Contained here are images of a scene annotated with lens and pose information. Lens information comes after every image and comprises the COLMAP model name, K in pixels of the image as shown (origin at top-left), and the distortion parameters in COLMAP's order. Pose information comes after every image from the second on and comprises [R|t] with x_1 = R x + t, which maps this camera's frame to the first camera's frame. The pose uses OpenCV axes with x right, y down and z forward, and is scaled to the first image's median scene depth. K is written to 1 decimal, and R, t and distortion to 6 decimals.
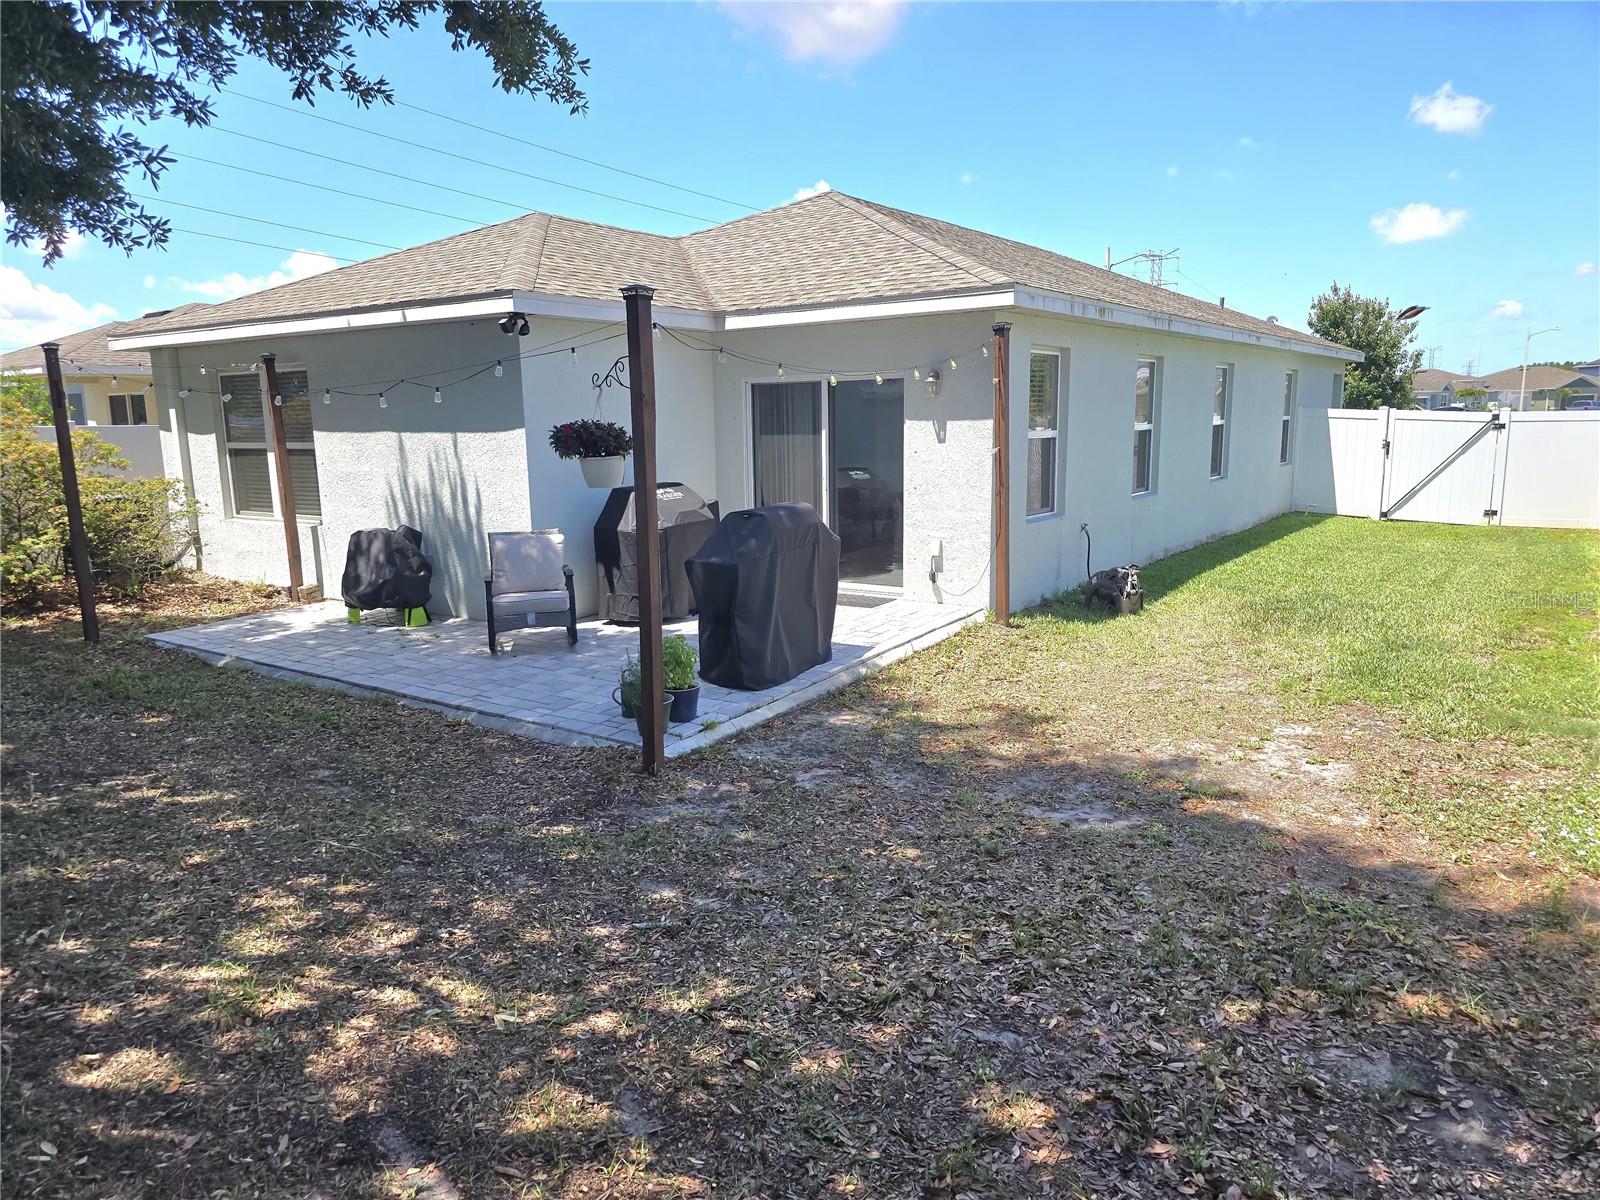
lens RADIAL K [[1072.7, 0, 799.7], [0, 1072.7, 602.3], [0, 0, 1]] dist [0.053151, -0.027541]
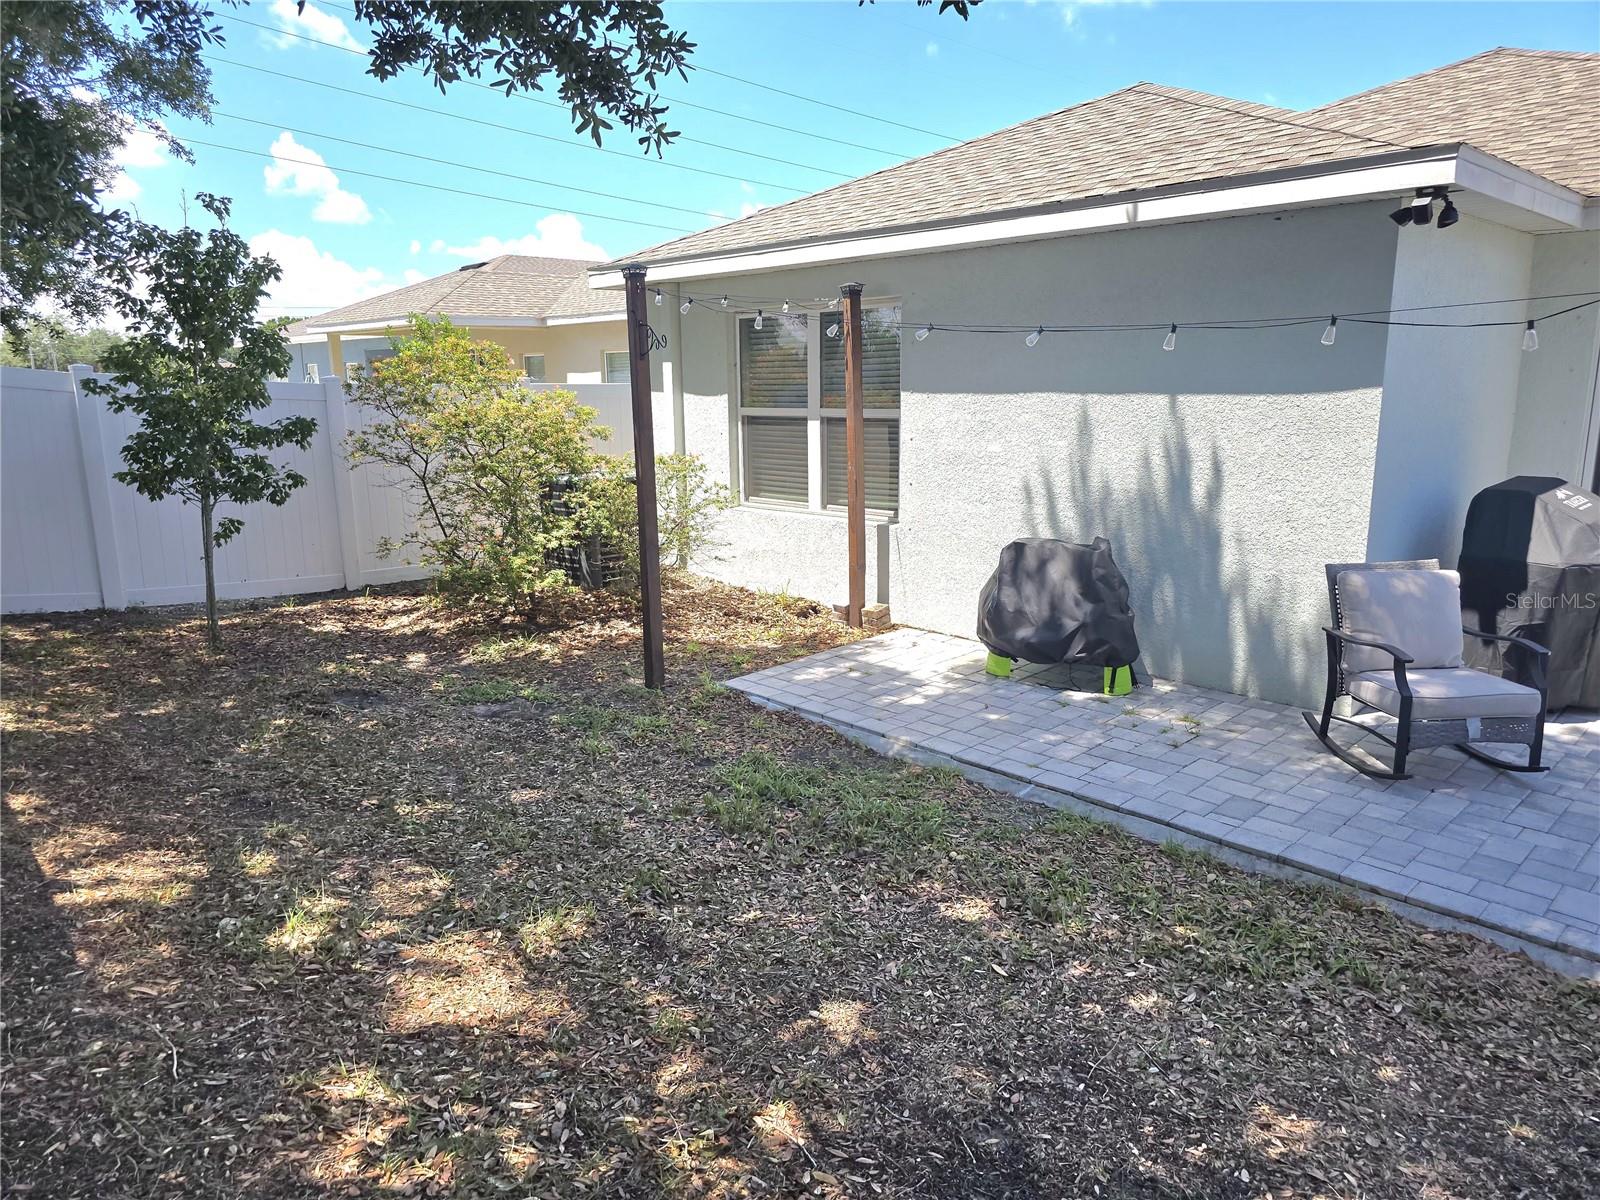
lens RADIAL K [[1072.7, 0, 802.0], [0, 1072.7, 594.0], [0, 0, 1]] dist [0.053151, -0.027541]
pose [[0.983281, 0.045176, -0.176400, -0.418943], [-0.040384, 0.998714, 0.030668, -0.049172], [0.177559, -0.023031, 0.983841, 0.317013]]
